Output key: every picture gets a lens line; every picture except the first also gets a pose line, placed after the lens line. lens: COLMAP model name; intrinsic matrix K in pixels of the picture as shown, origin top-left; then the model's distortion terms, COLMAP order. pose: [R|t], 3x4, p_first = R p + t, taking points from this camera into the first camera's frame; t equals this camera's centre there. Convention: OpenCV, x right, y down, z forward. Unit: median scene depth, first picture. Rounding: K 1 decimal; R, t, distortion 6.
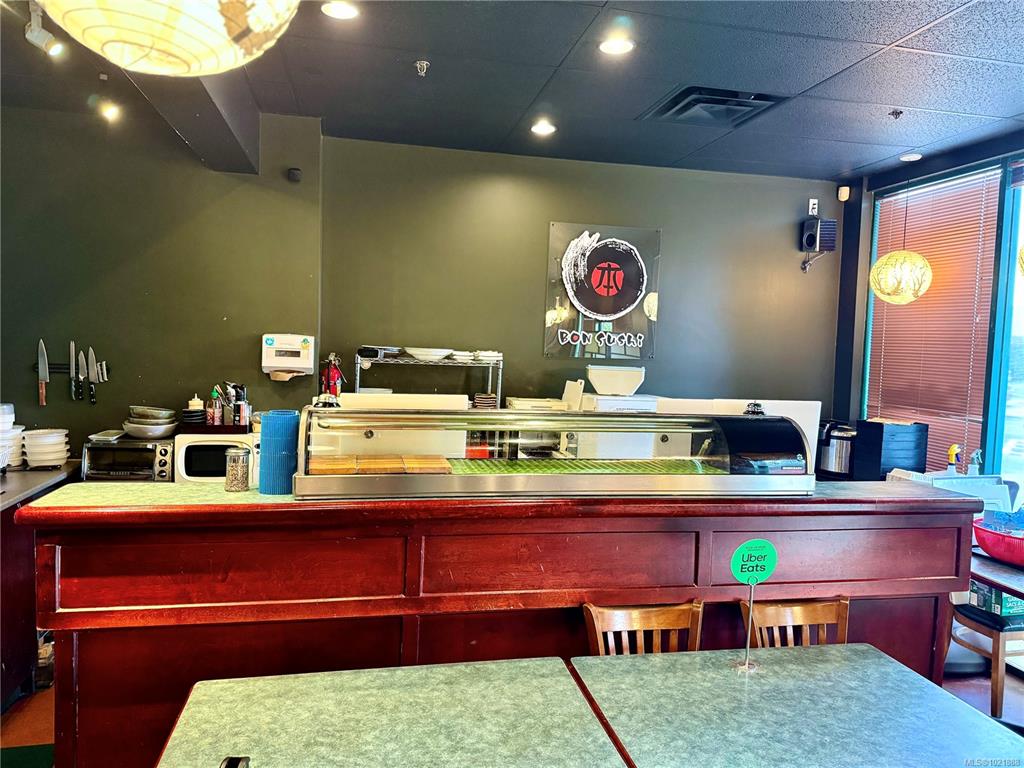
lens RADIAL K [[710.1, 0, 512.0], [0, 710.1, 384.0], [0, 0, 1]] dist [0.181909, -0.312925]
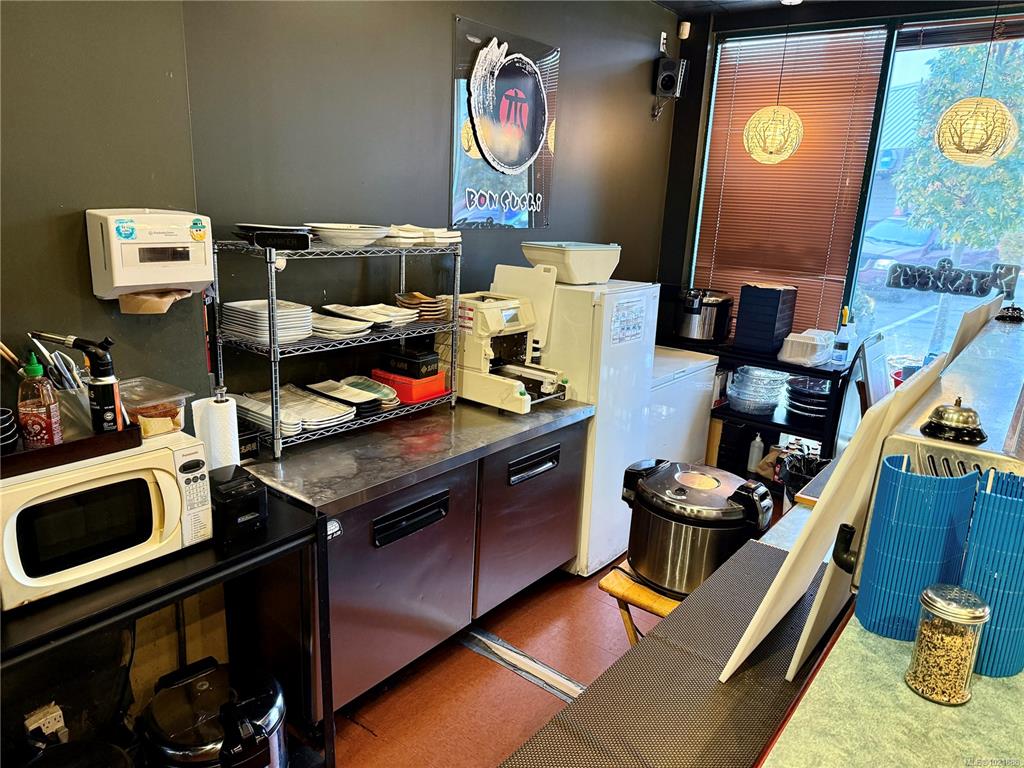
lens RADIAL K [[710.1, 0, 512.0], [0, 710.1, 384.0], [0, 0, 1]] dist [0.181909, -0.312925]
pose [[0.760640, -0.168174, 0.627012, -0.374661], [0.018636, 0.971120, 0.237862, -0.057072], [-0.648906, -0.169243, 0.741807, 0.418828]]
